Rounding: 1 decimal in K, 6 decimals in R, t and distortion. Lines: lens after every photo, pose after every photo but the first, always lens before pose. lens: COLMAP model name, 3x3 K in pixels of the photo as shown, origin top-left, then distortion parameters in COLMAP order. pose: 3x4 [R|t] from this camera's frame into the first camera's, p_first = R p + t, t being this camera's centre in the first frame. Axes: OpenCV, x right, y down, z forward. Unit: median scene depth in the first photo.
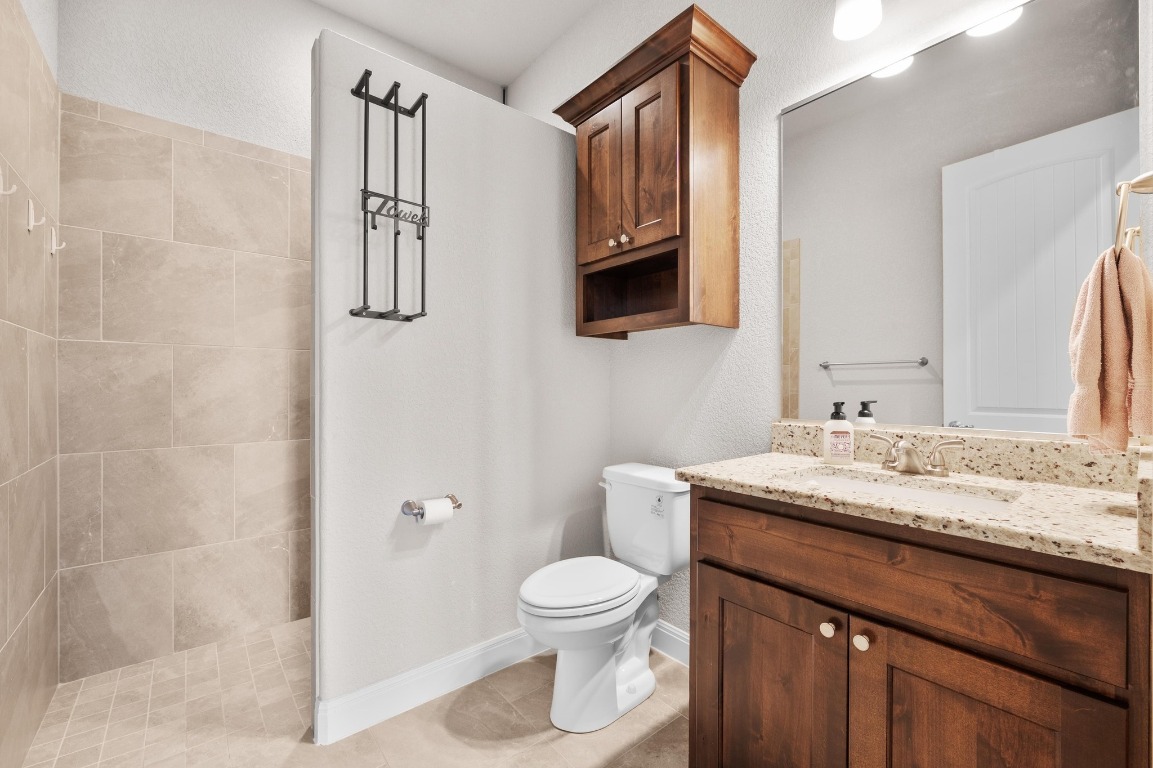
lens RADIAL K [[467.4, 0, 576.5], [0, 467.4, 384.0], [0, 0, 1]] dist [-0.003949, -0.000499]
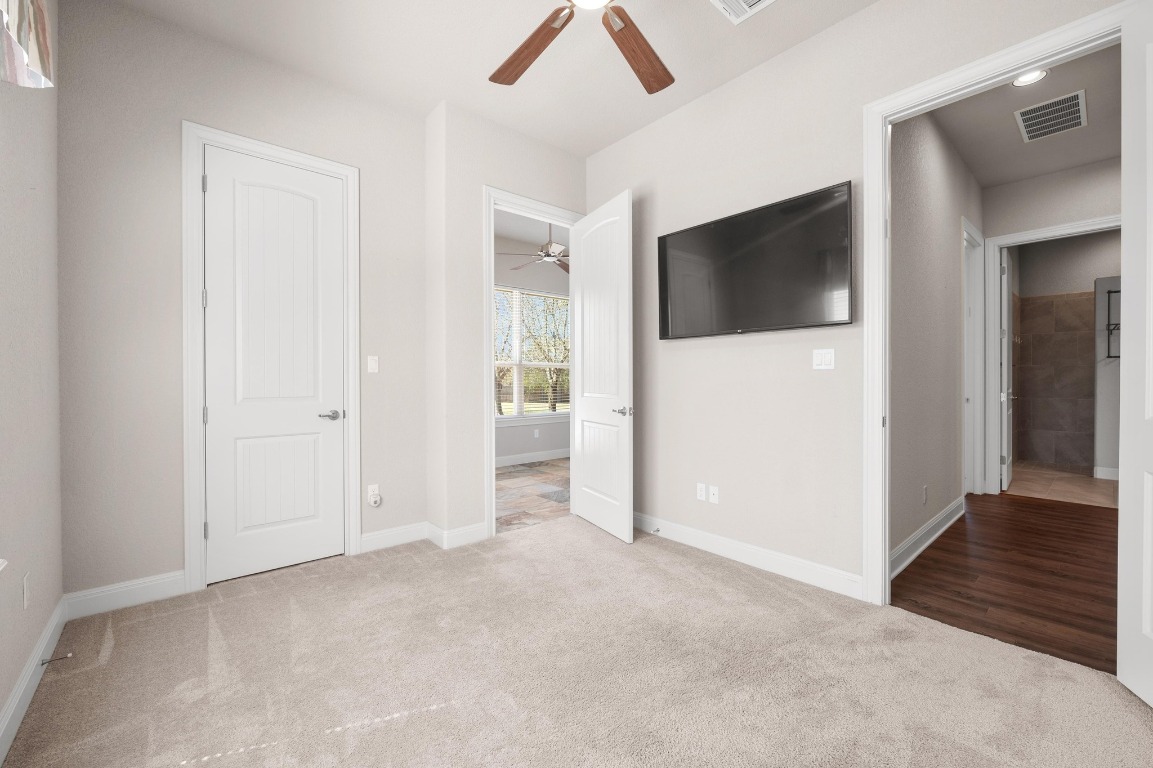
lens RADIAL K [[462.7, 0, 576.5], [0, 462.7, 384.0], [0, 0, 1]] dist [-0.006727, 0.000120]
pose [[0.030207, 0.007174, -0.999518, 2.783473], [0.004209, 0.999964, 0.007304, 0.005612], [0.999535, -0.004428, 0.030176, -3.019595]]
